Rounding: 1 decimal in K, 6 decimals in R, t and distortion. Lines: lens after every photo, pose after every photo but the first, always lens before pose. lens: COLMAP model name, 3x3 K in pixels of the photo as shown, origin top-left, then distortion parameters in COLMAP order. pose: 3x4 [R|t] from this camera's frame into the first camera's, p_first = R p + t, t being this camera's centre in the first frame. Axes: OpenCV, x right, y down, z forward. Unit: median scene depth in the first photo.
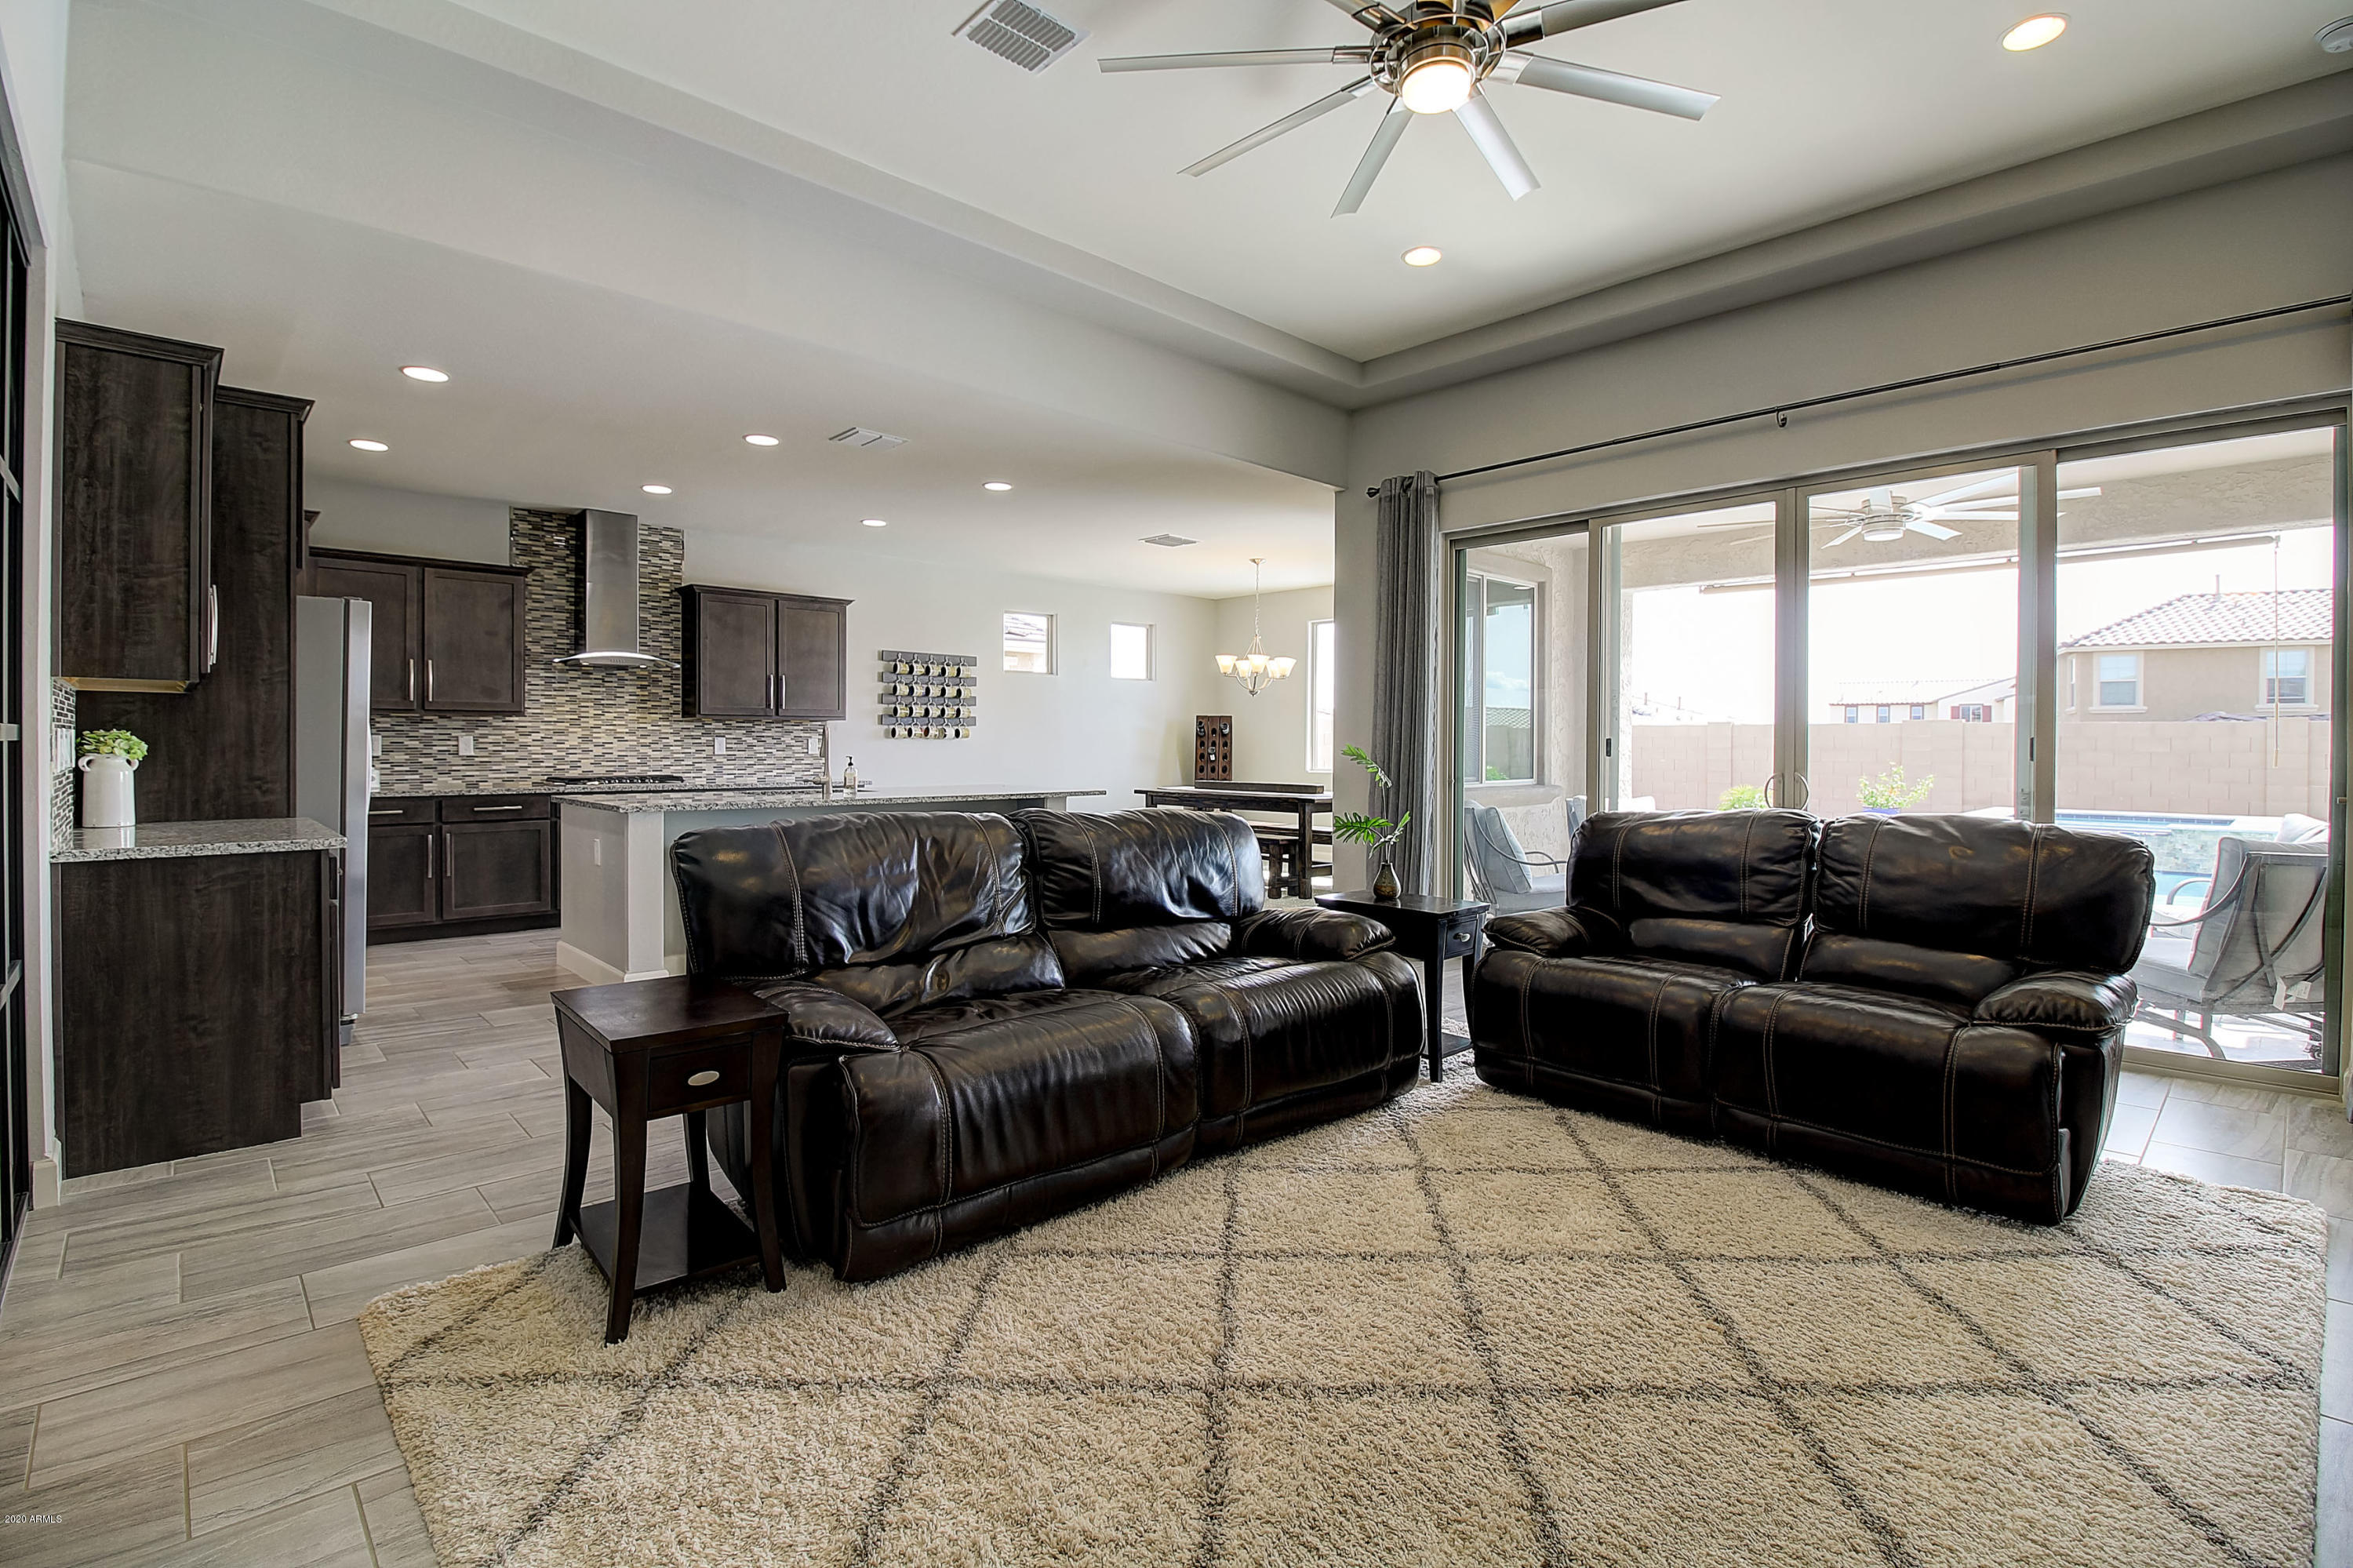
lens RADIAL K [[1088.4, 0, 1173.1], [0, 1088.4, 747.2], [0, 0, 1]] dist [-0.000645, -0.011245]
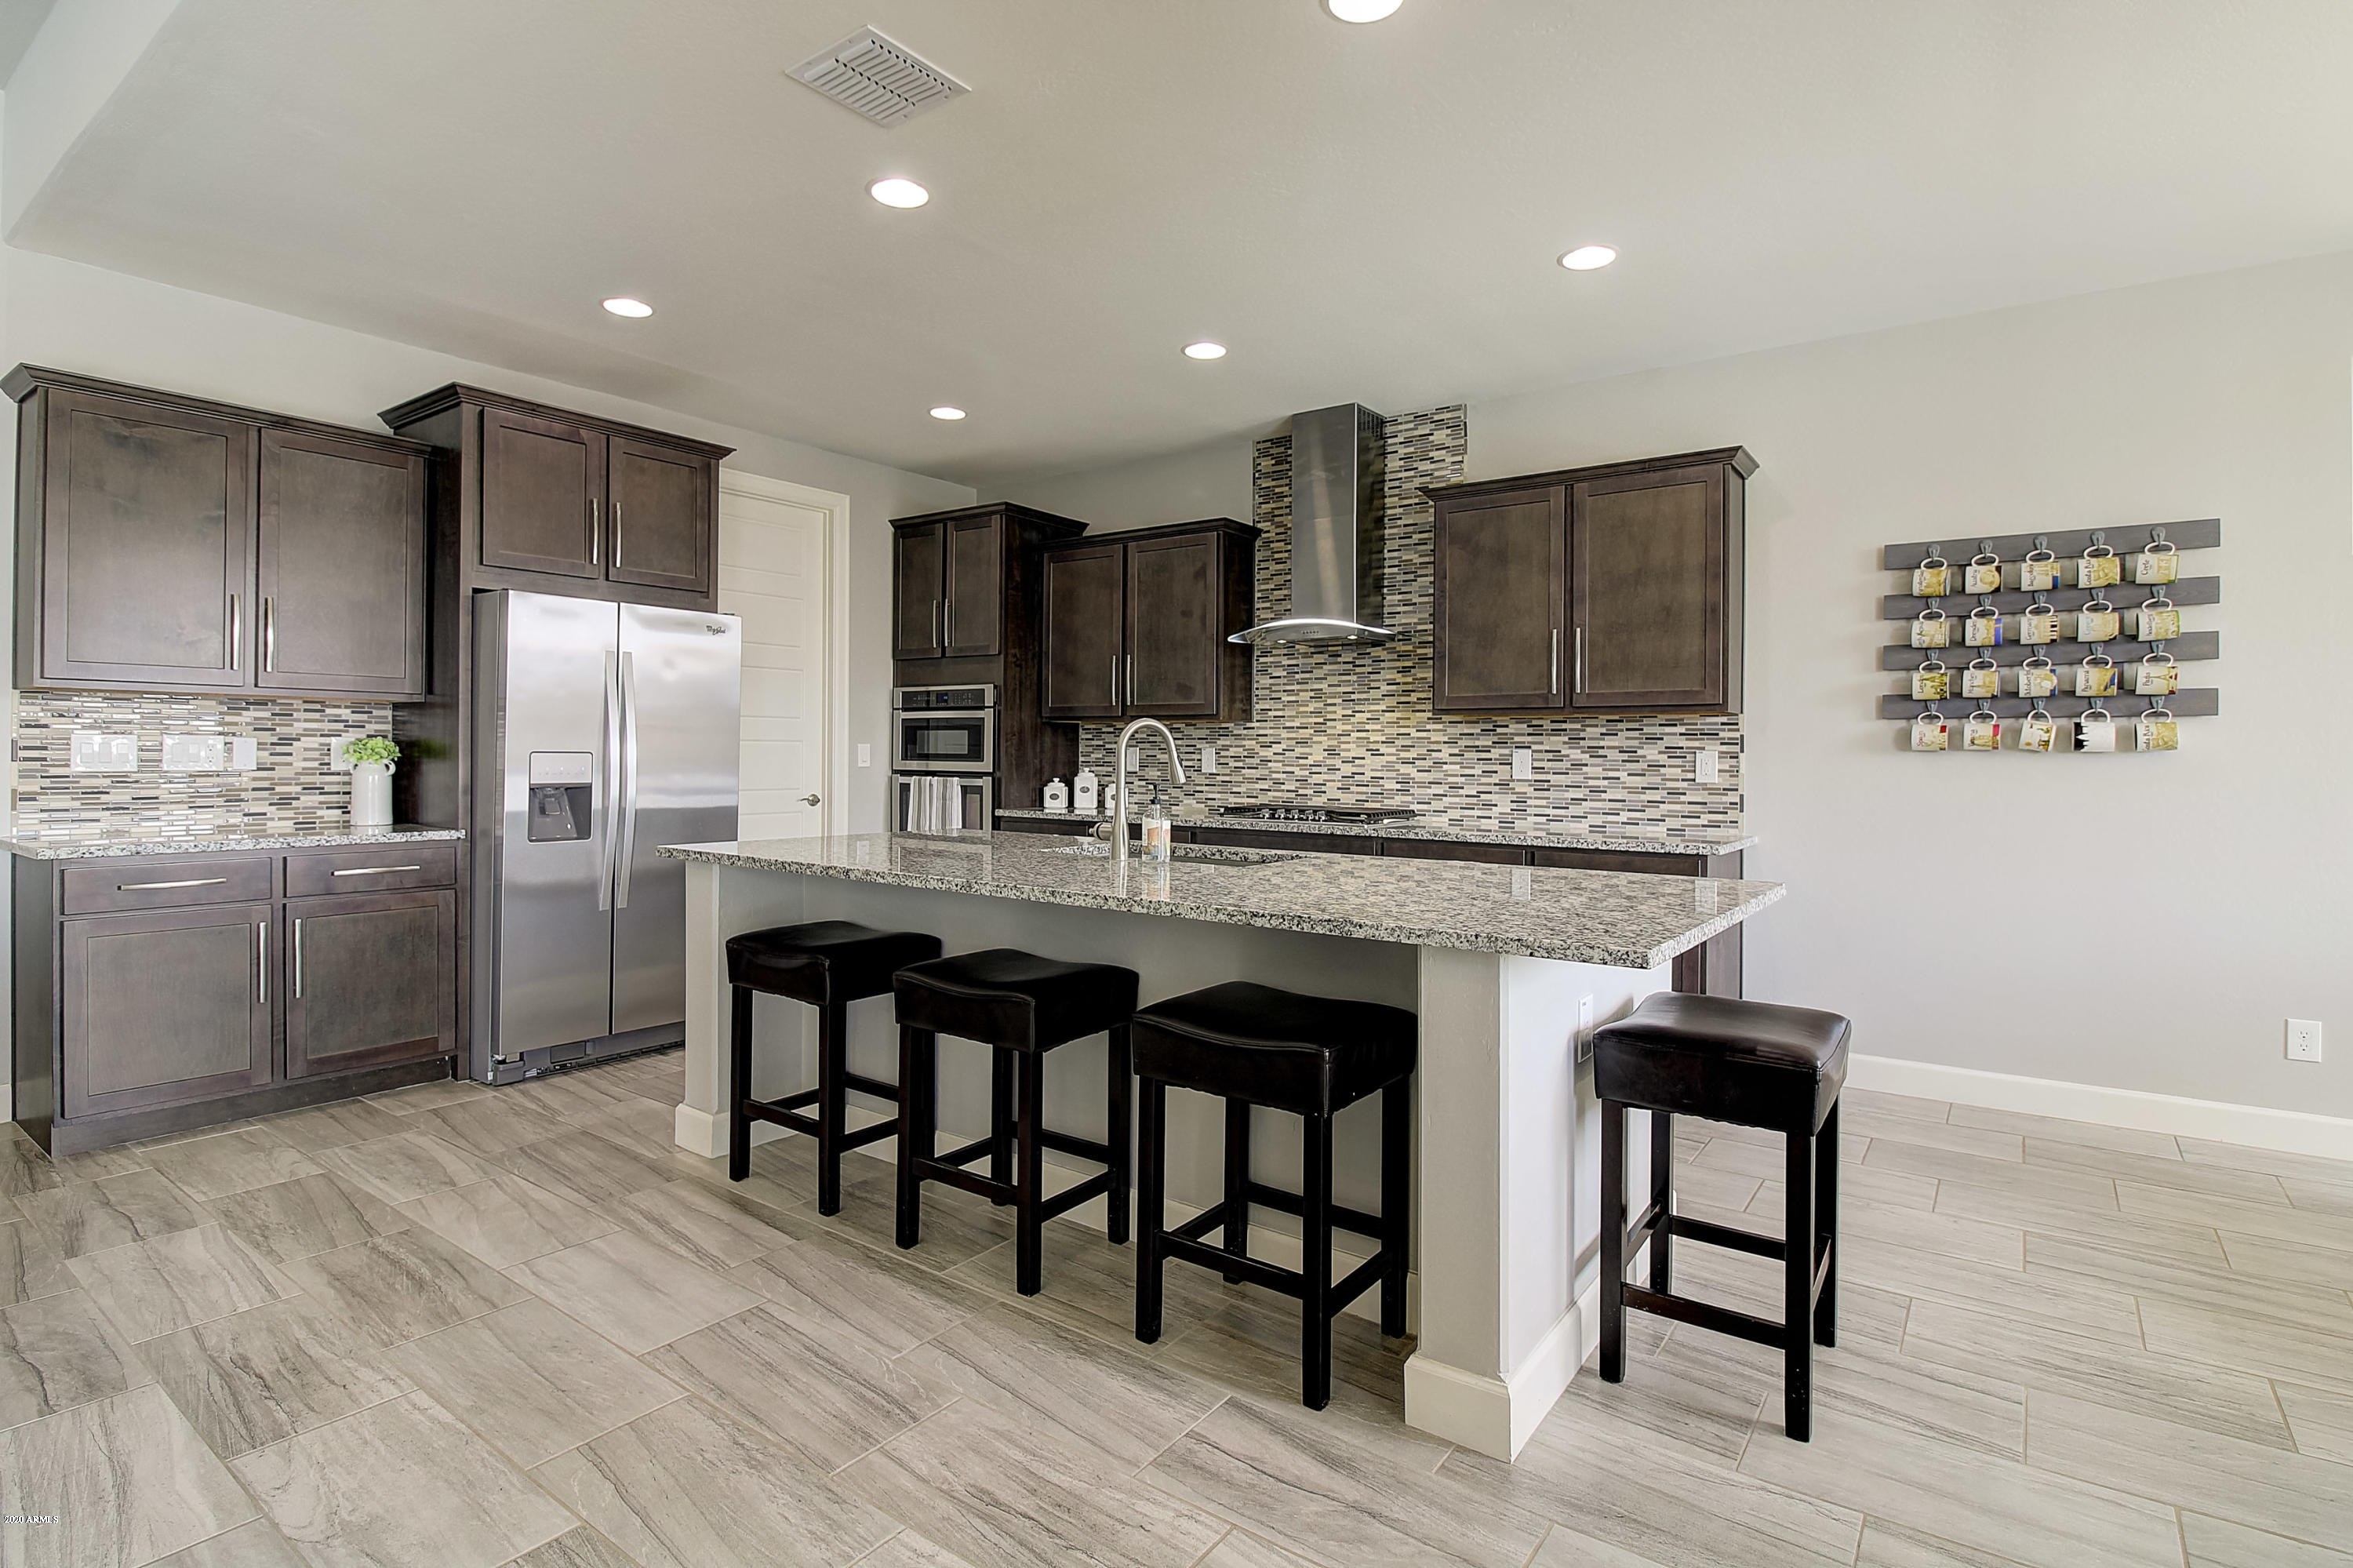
lens RADIAL K [[1088.4, 0, 1173.1], [0, 1088.4, 747.2], [0, 0, 1]] dist [-0.000645, -0.011245]
pose [[0.224693, 0.000437, -0.974429, 0.100404], [-0.005473, 0.999985, -0.000813, -0.009069], [0.974414, 0.005516, 0.224692, 0.721790]]
